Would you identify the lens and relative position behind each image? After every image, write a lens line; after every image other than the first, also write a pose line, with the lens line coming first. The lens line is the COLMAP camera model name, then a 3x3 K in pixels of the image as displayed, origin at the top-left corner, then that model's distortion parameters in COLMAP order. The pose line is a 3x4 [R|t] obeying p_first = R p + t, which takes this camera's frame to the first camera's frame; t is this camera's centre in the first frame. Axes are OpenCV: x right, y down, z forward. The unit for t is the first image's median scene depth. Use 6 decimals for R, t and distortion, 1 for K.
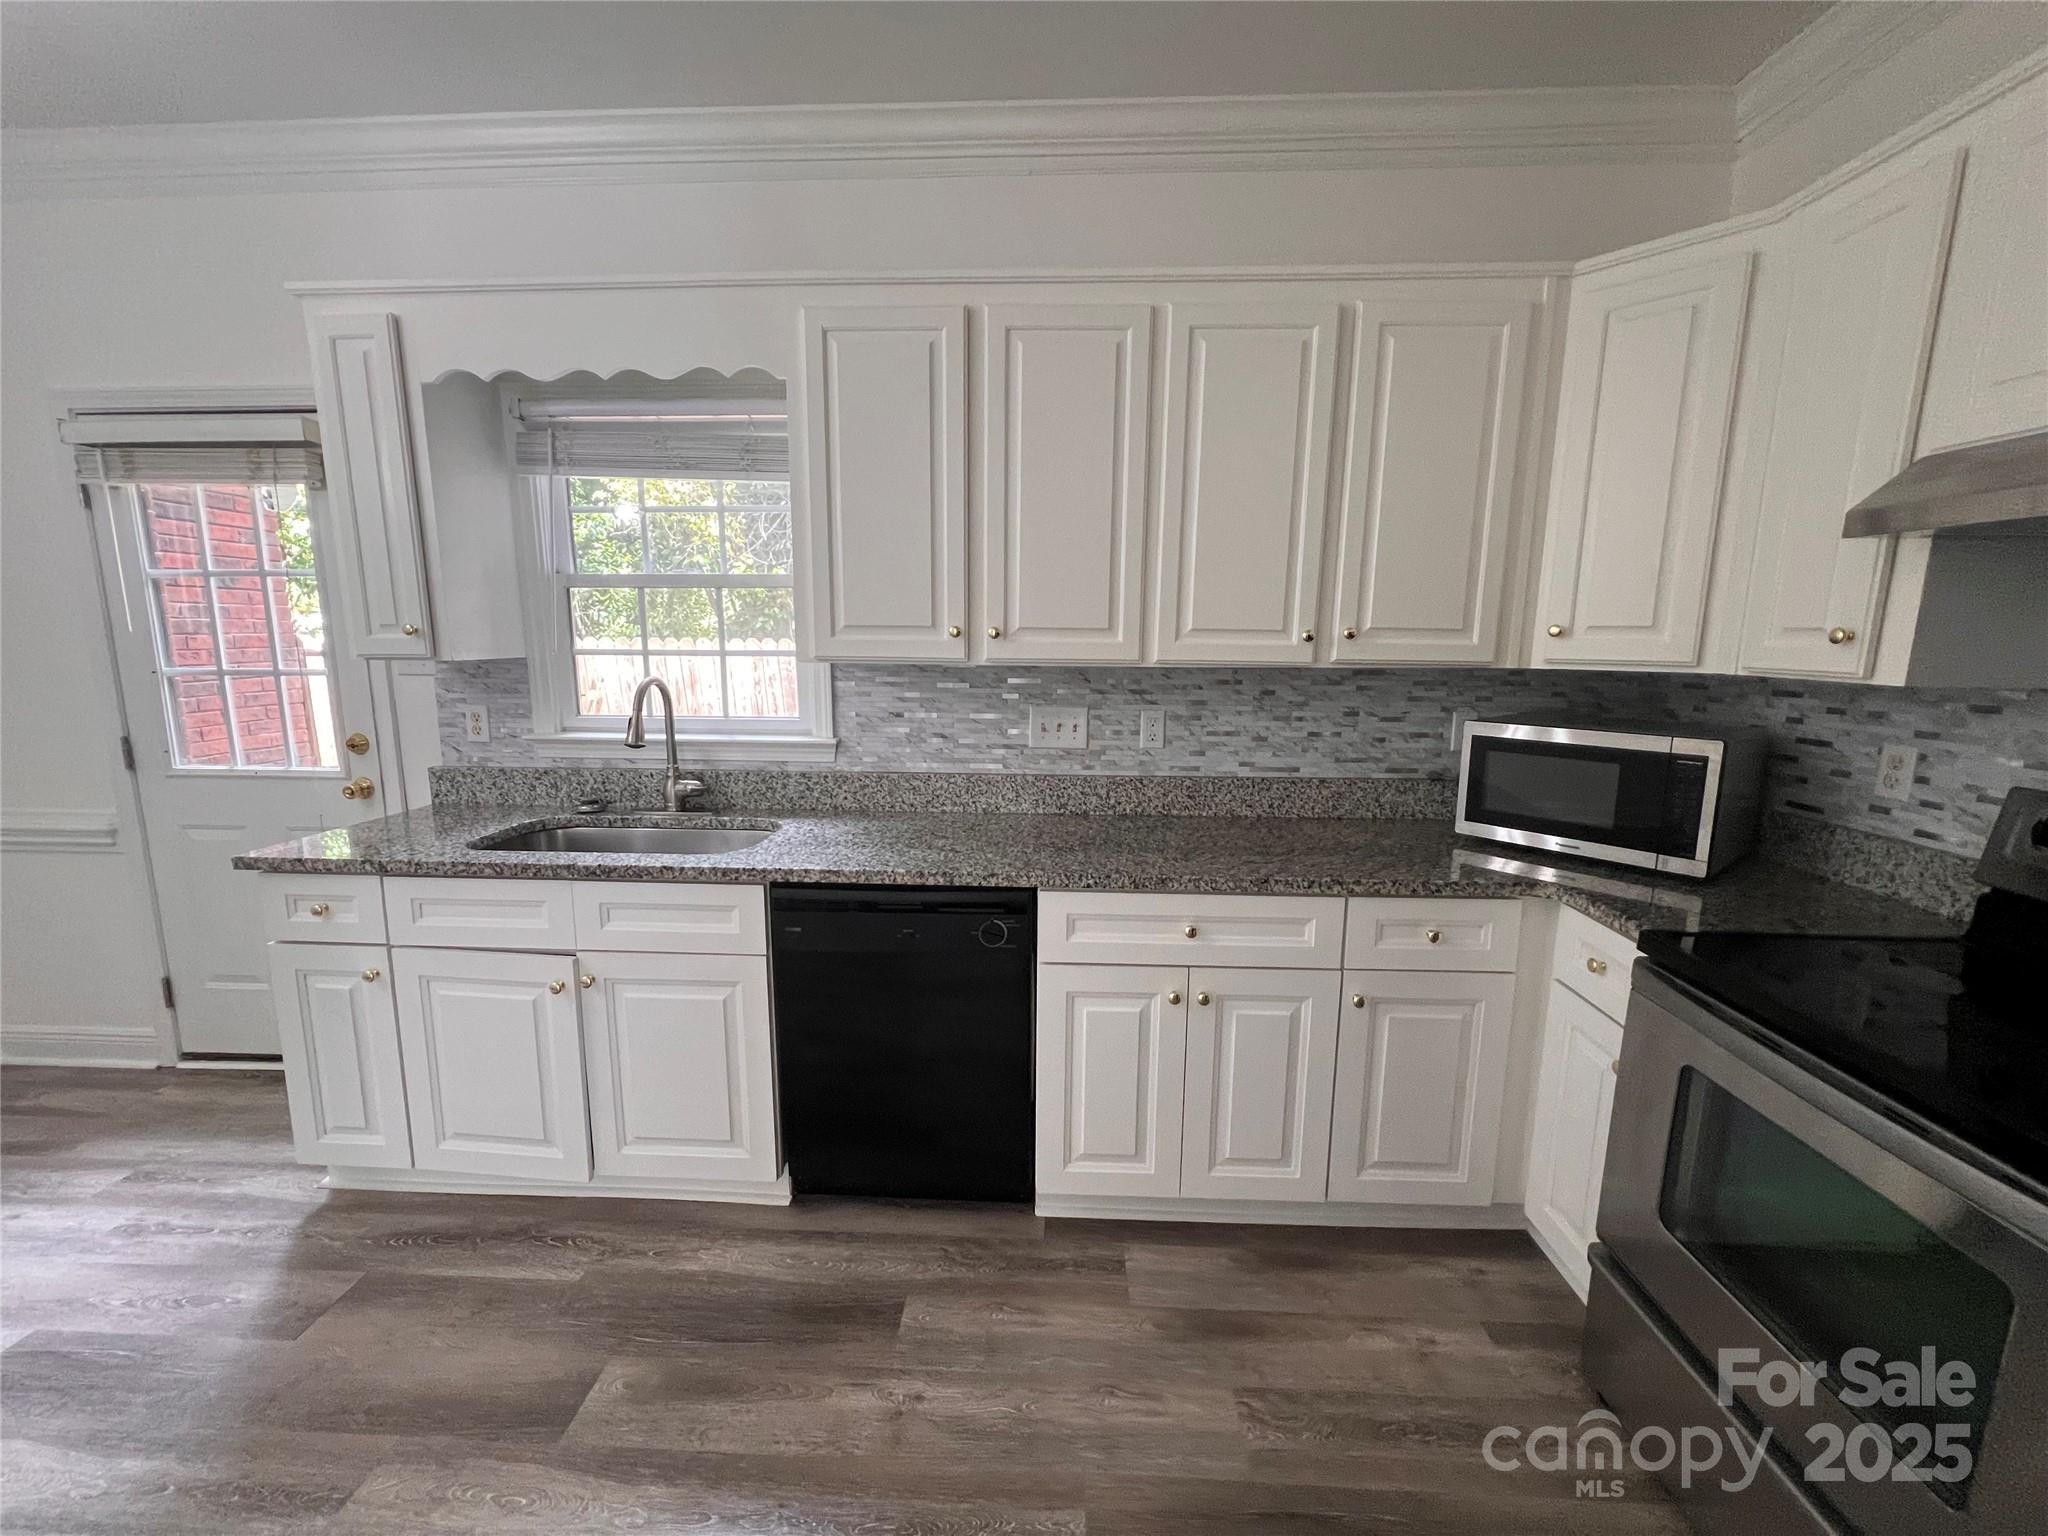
lens RADIAL K [[816.5, 0, 1019.0], [0, 816.5, 766.7], [0, 0, 1]] dist [-0.000873, 0.000586]
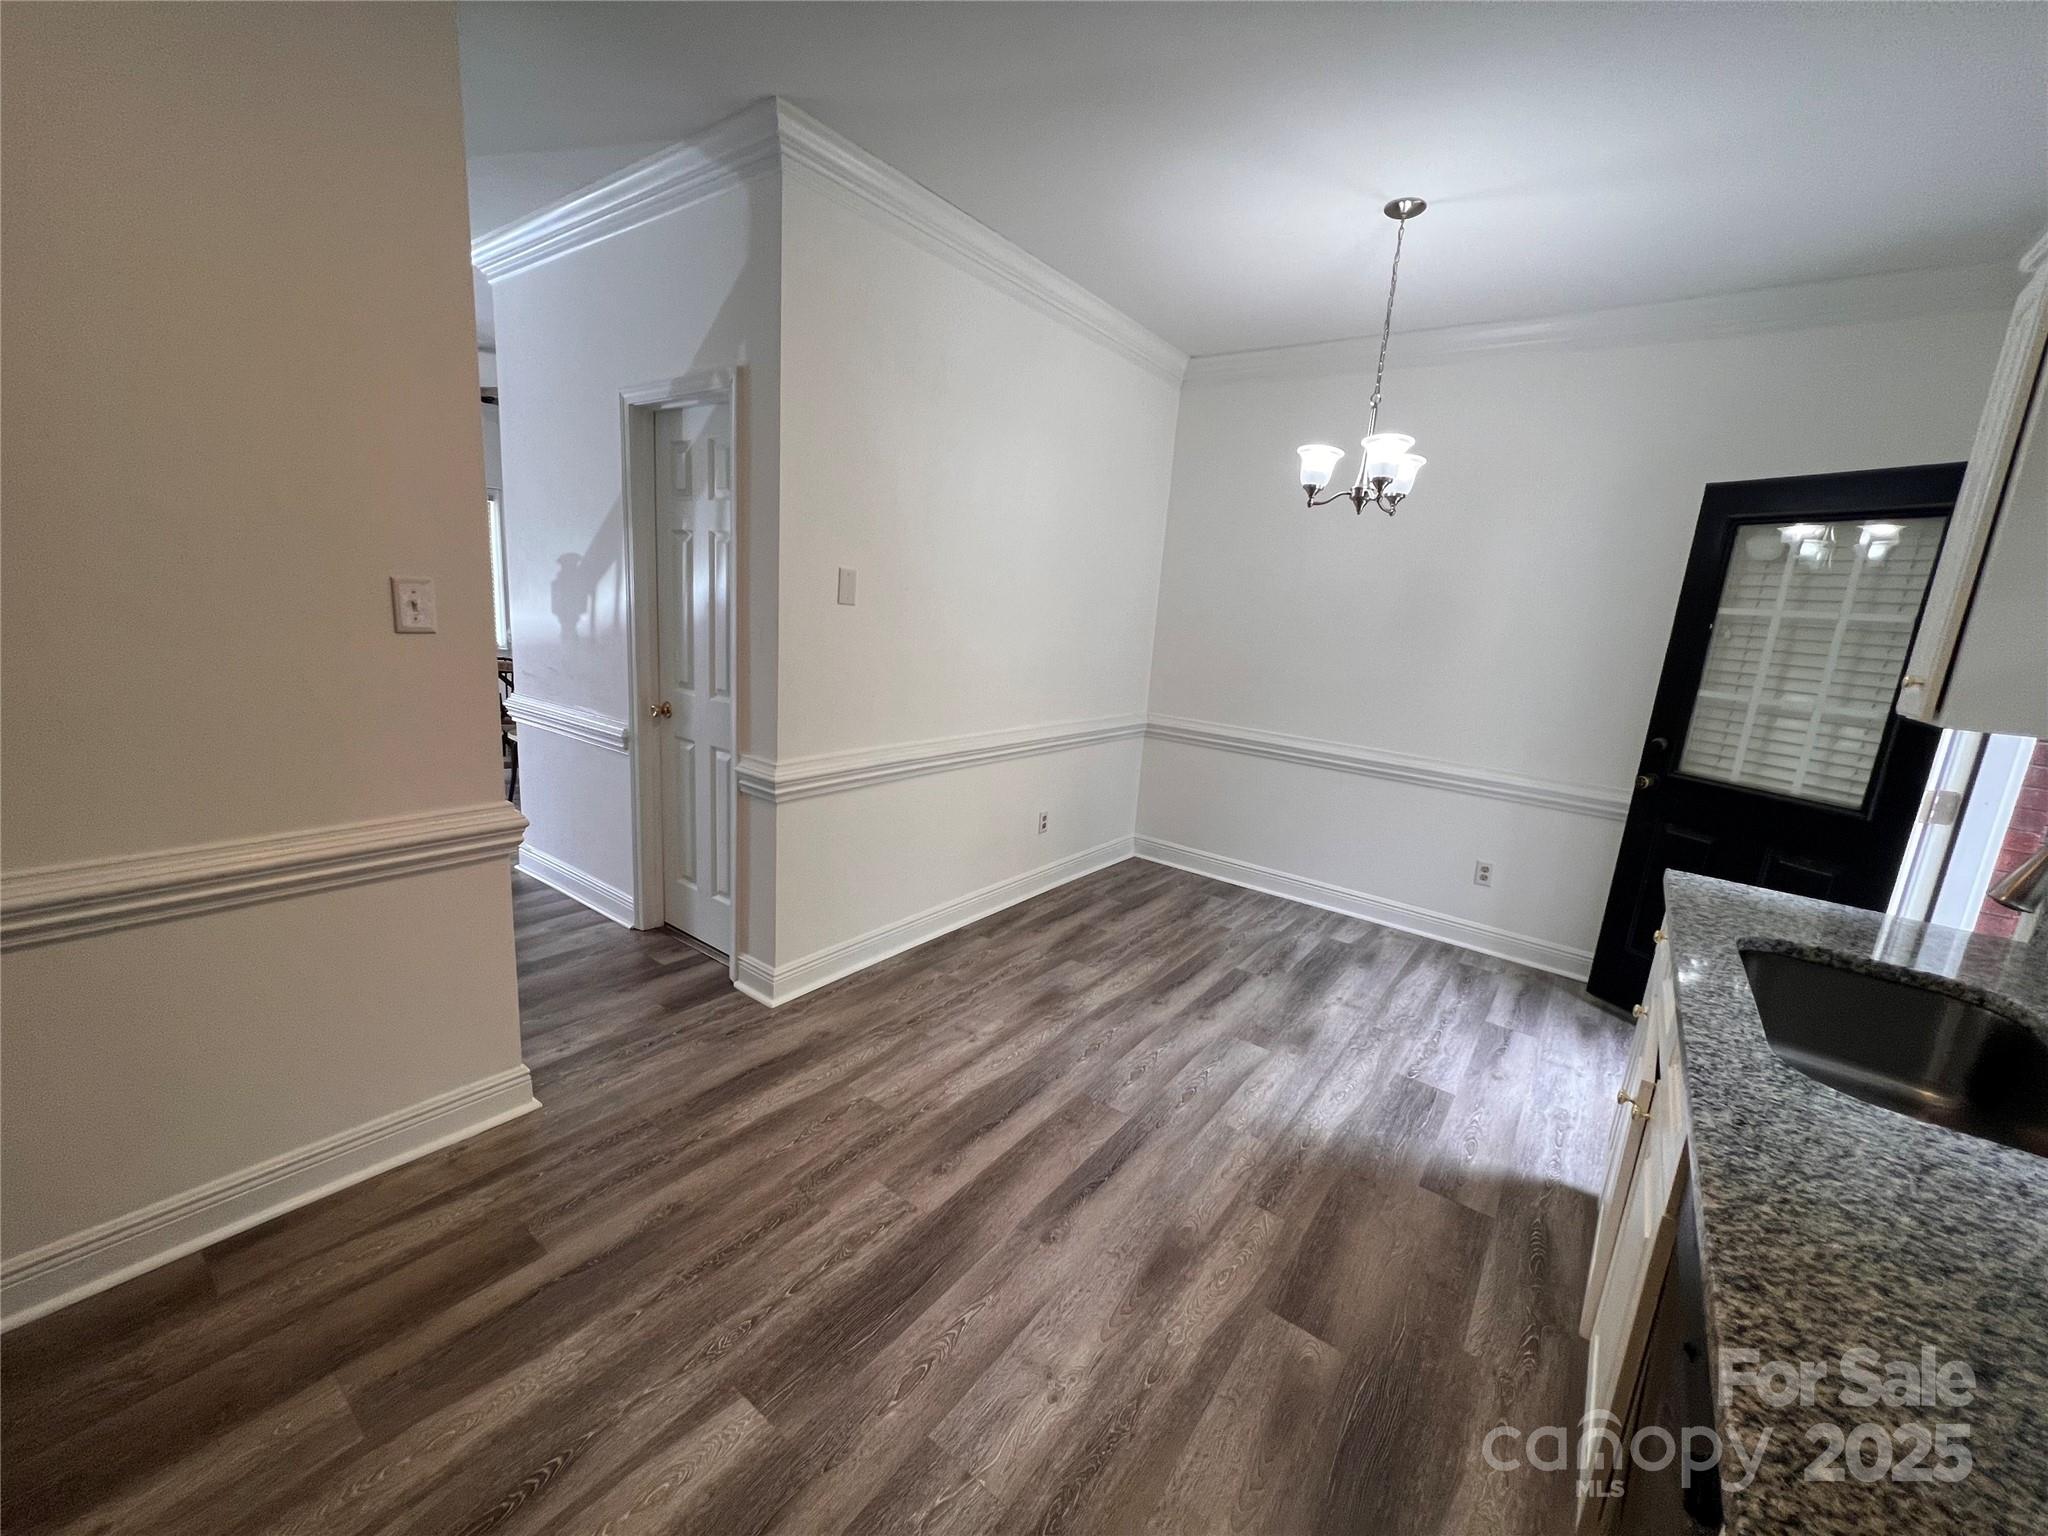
lens RADIAL K [[816.5, 0, 1017.9], [0, 816.5, 765.6], [0, 0, 1]] dist [-0.000873, 0.000586]
pose [[-0.562767, 0.123341, -0.817362, 0.397087], [-0.205343, 0.936950, 0.282770, -0.145971], [0.800704, 0.326973, -0.501957, 0.776110]]
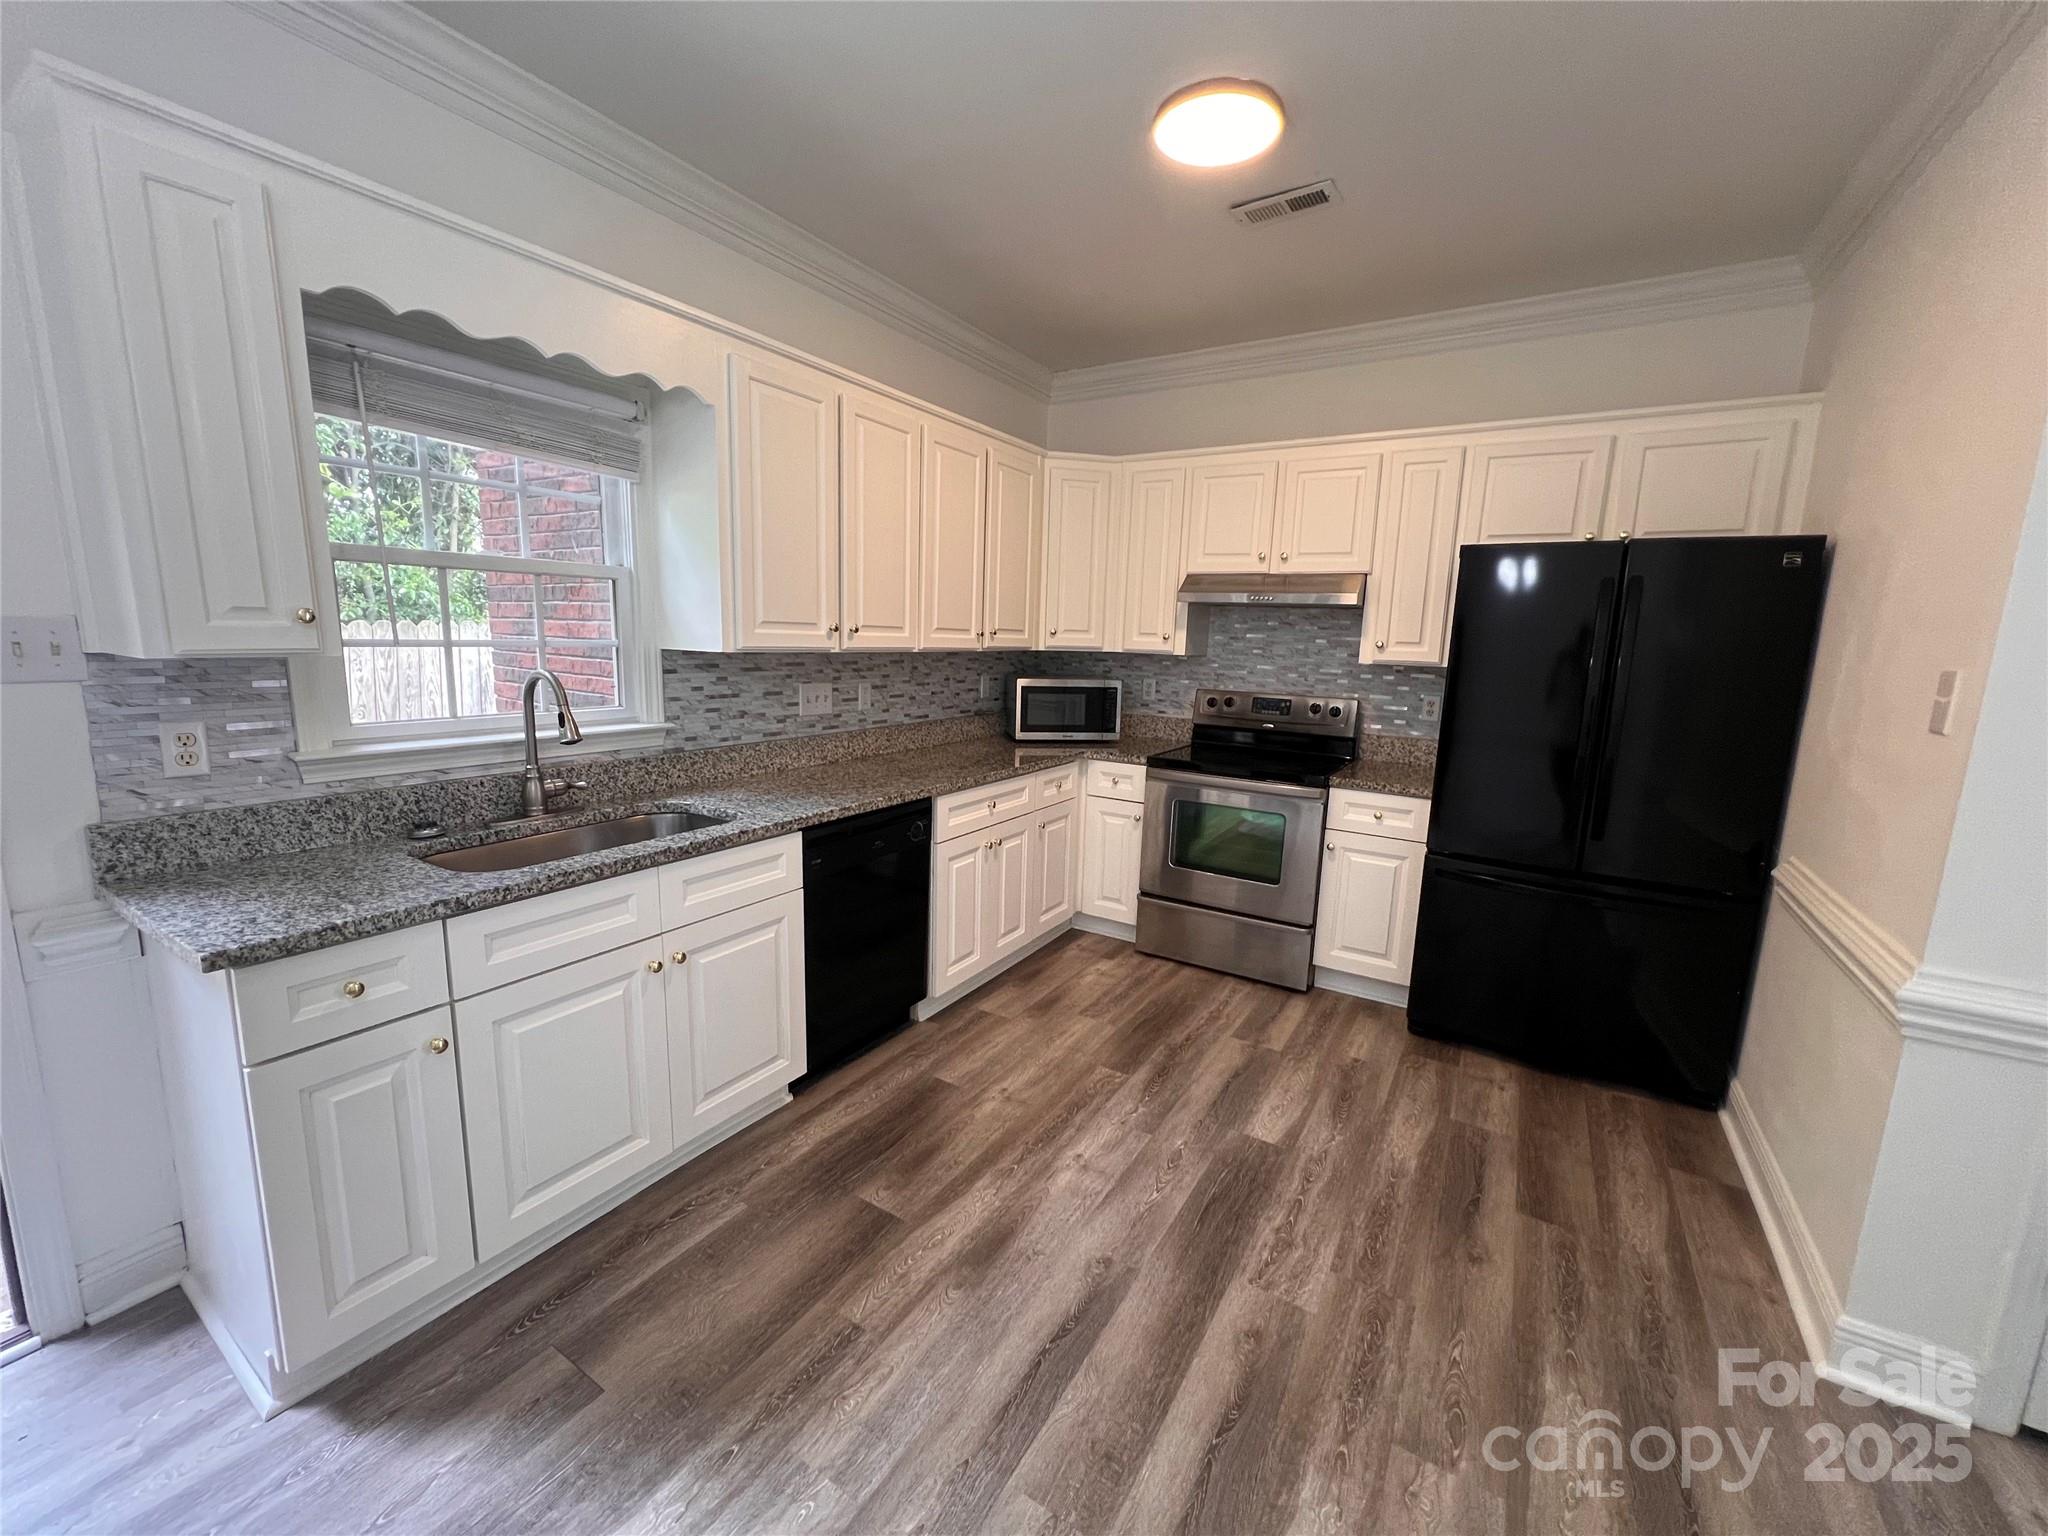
lens RADIAL K [[816.5, 0, 1018.2], [0, 816.5, 764.8], [0, 0, 1]] dist [-0.000873, 0.000586]
pose [[0.490976, -0.132622, 0.861019, -1.147181], [0.114789, 0.989576, 0.086968, -0.024370], [-0.863578, 0.056136, 0.501081, 0.075577]]
